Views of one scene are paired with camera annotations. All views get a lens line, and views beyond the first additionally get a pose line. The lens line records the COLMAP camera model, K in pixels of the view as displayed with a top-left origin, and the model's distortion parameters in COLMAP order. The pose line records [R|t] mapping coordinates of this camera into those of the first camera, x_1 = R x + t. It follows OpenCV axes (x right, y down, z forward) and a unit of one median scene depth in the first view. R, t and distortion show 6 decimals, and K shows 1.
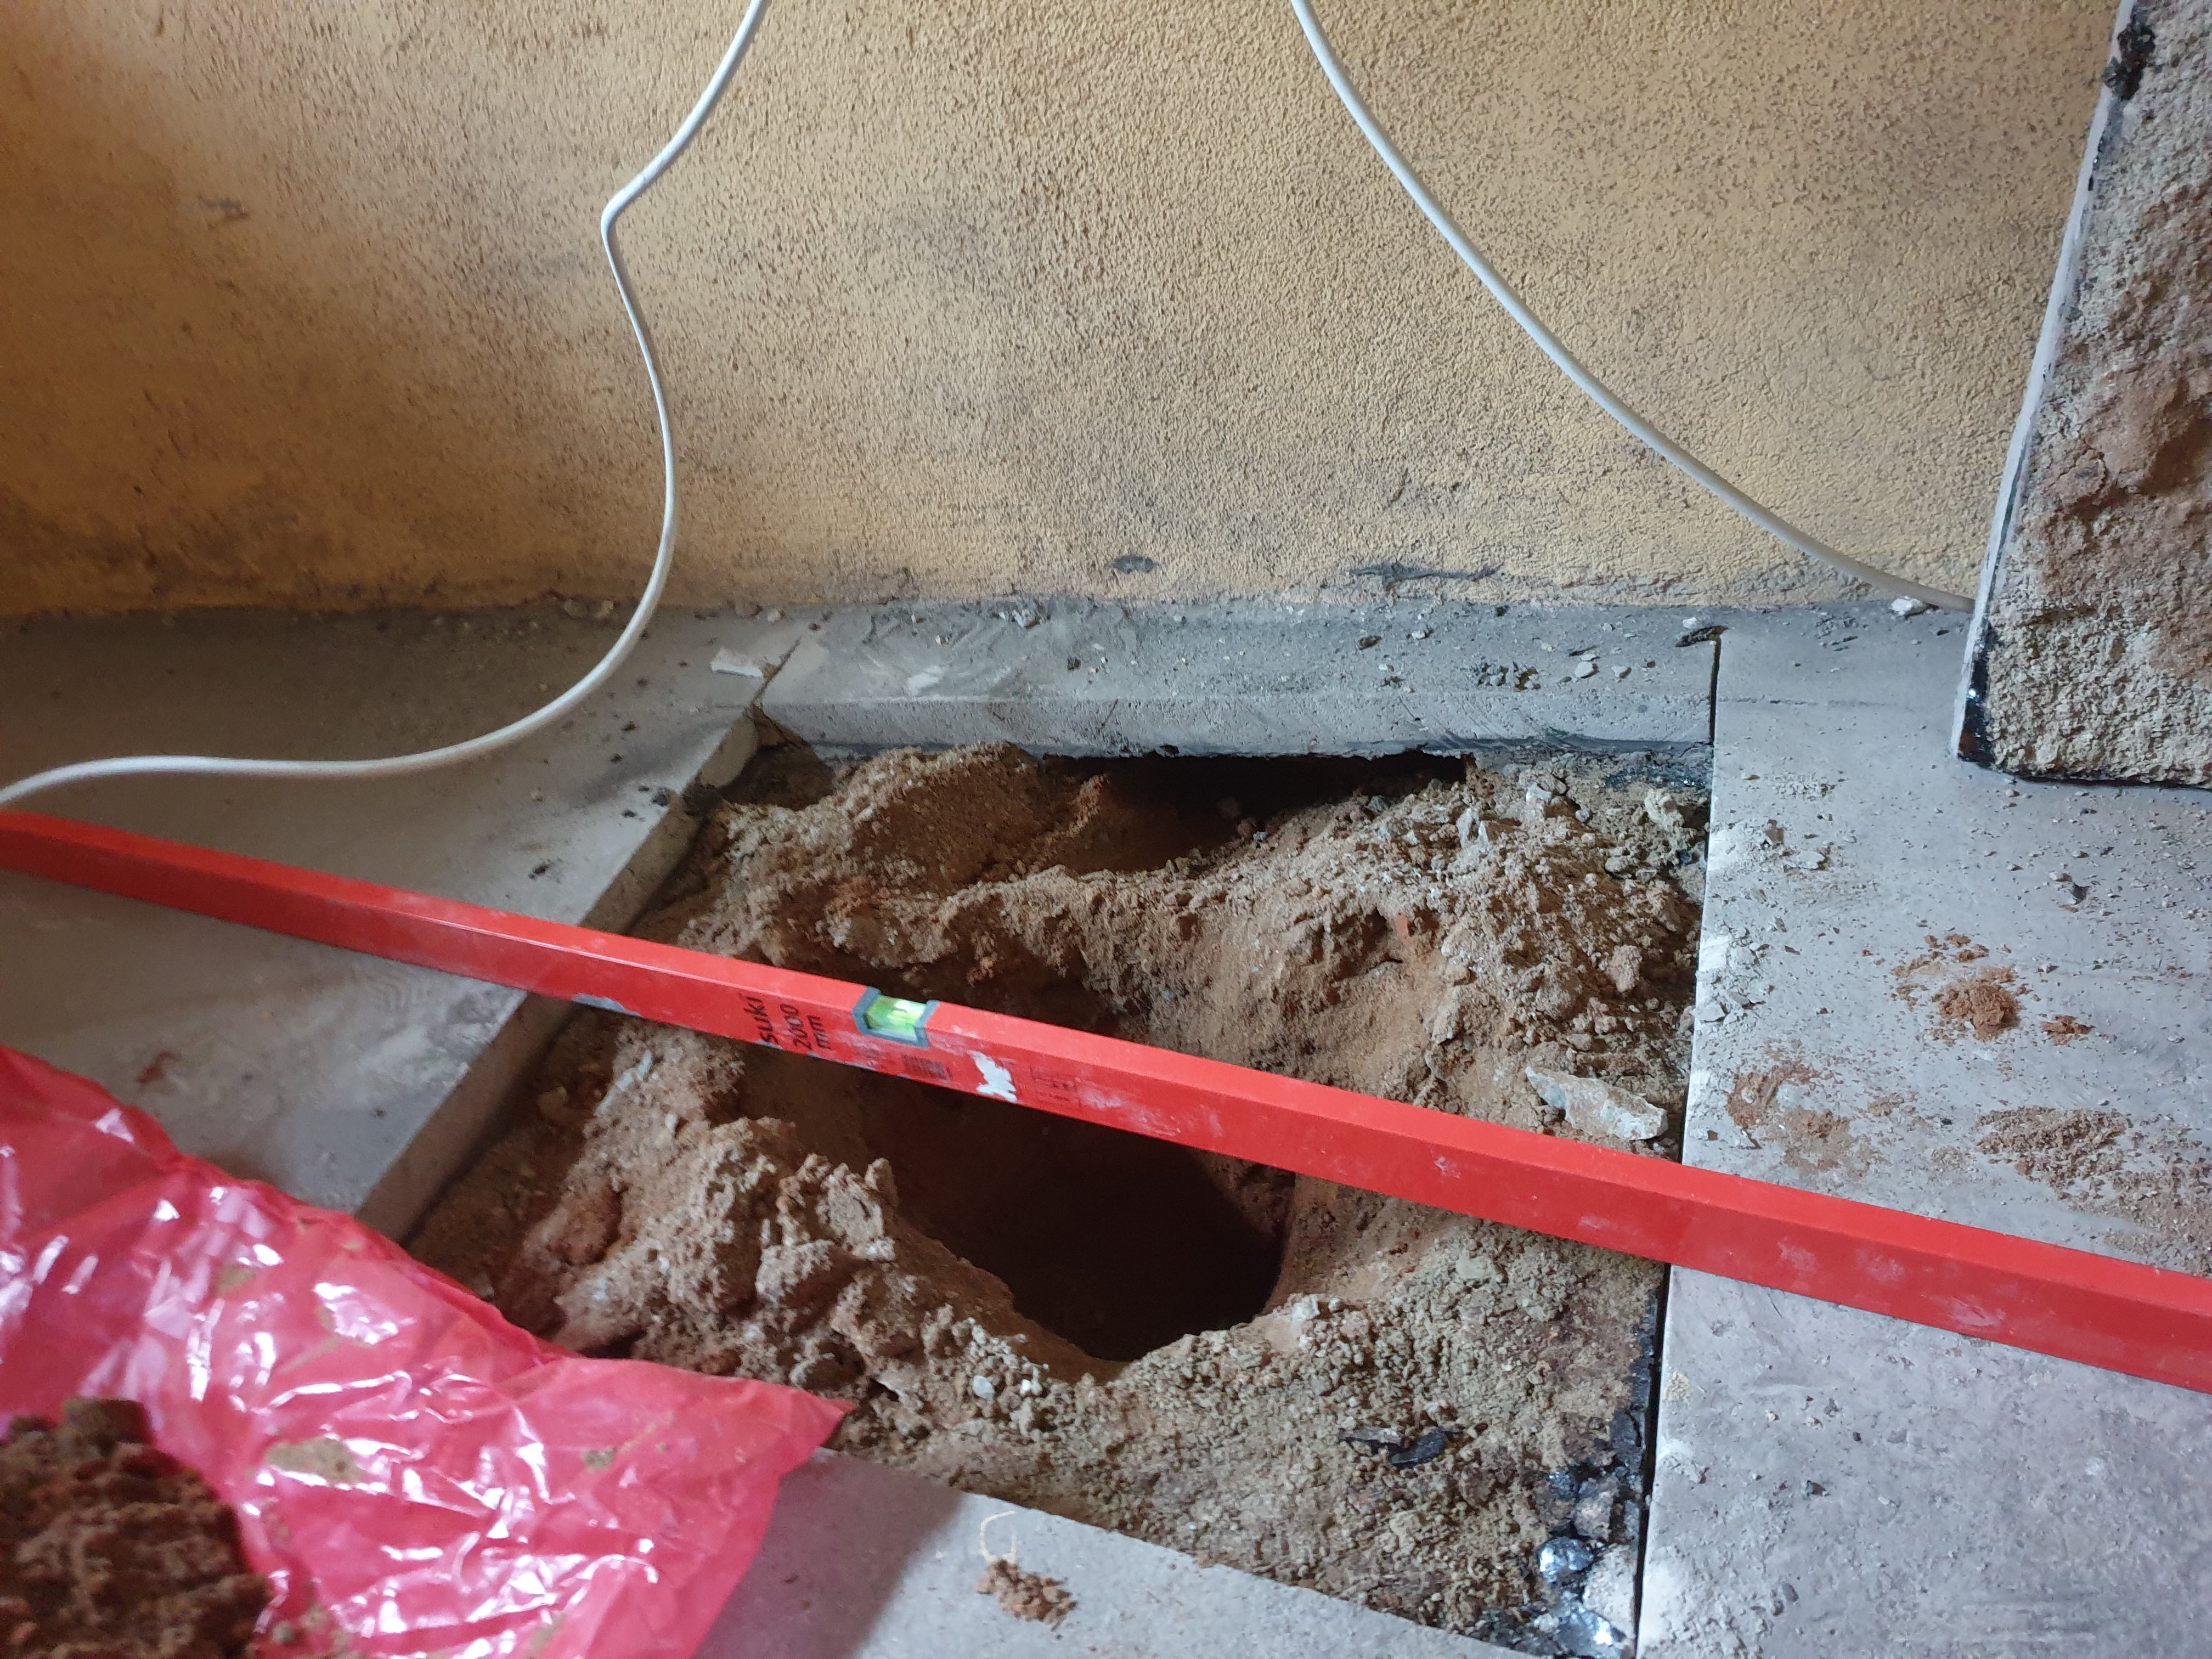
lens RADIAL K [[1723.4, 0, 1107.0], [0, 1723.4, 817.4], [0, 0, 1]] dist [0.025613, -0.005472]
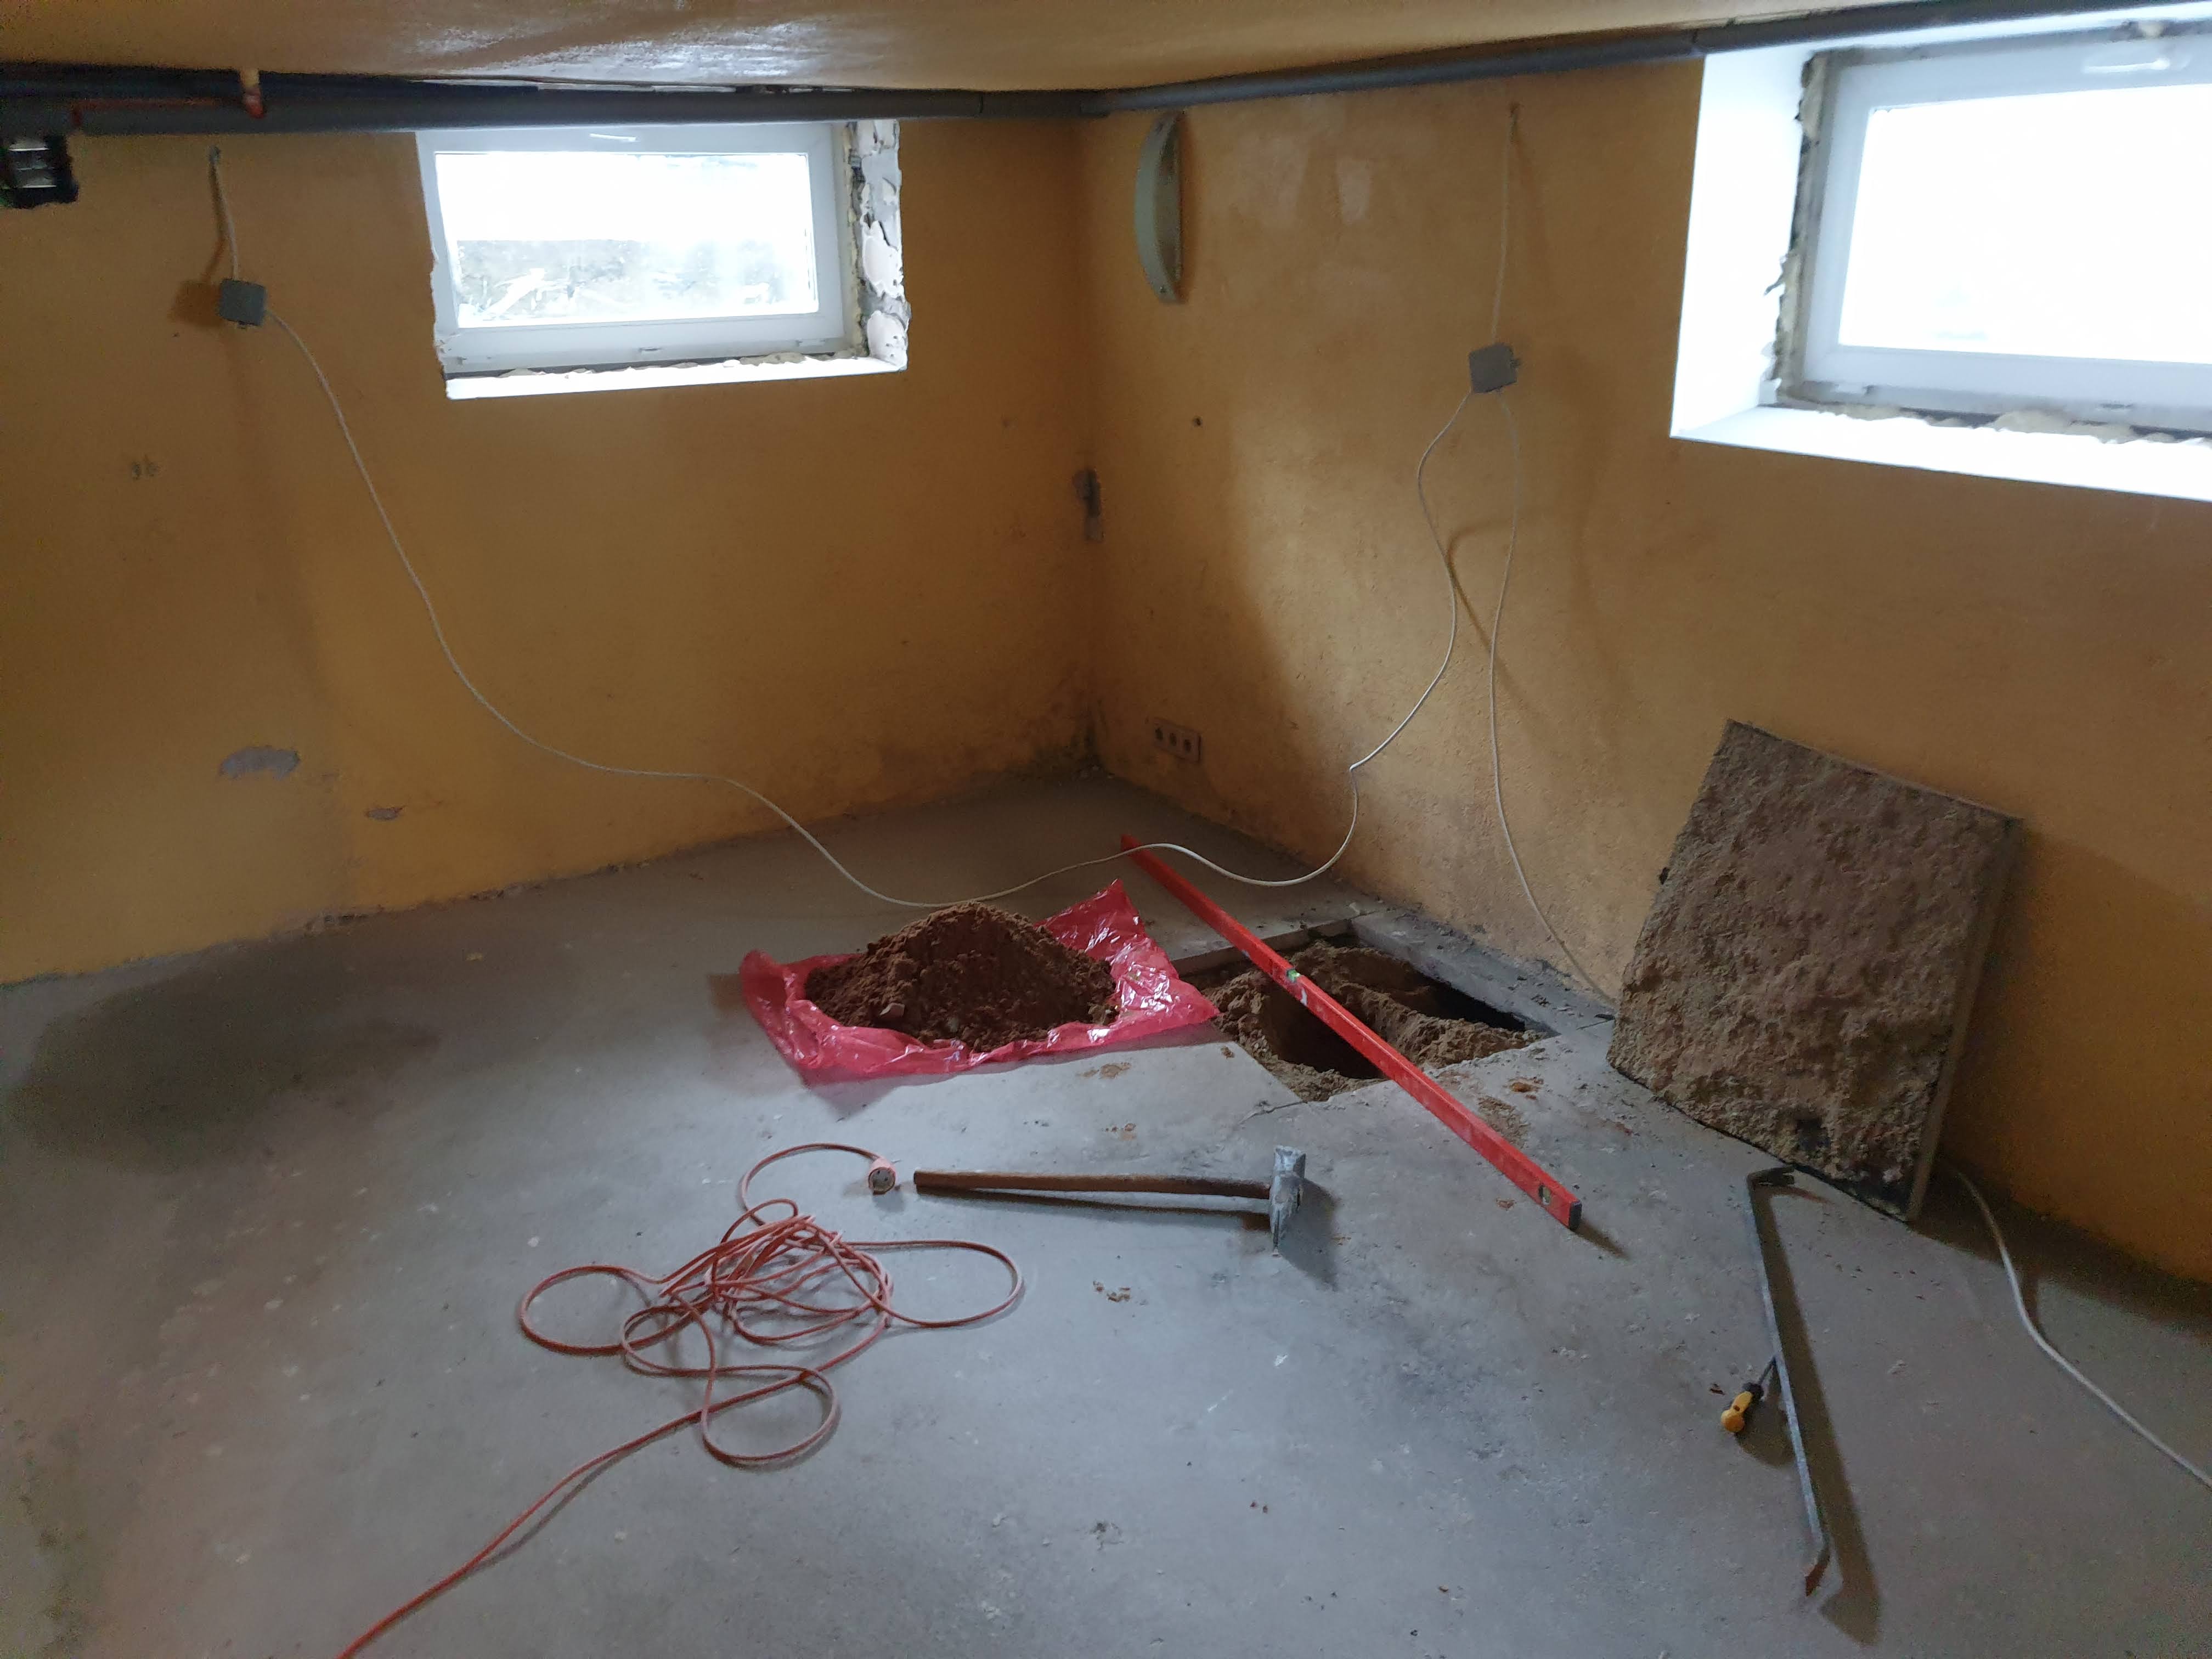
lens RADIAL K [[1723.4, 0, 1107.7], [0, 1723.4, 829.5], [0, 0, 1]] dist [0.025613, -0.005472]
pose [[0.718175, 0.361534, -0.594574, 1.337168], [-0.487589, 0.871057, -0.059300, 0.200002], [0.496469, 0.332495, 0.801852, -1.842023]]
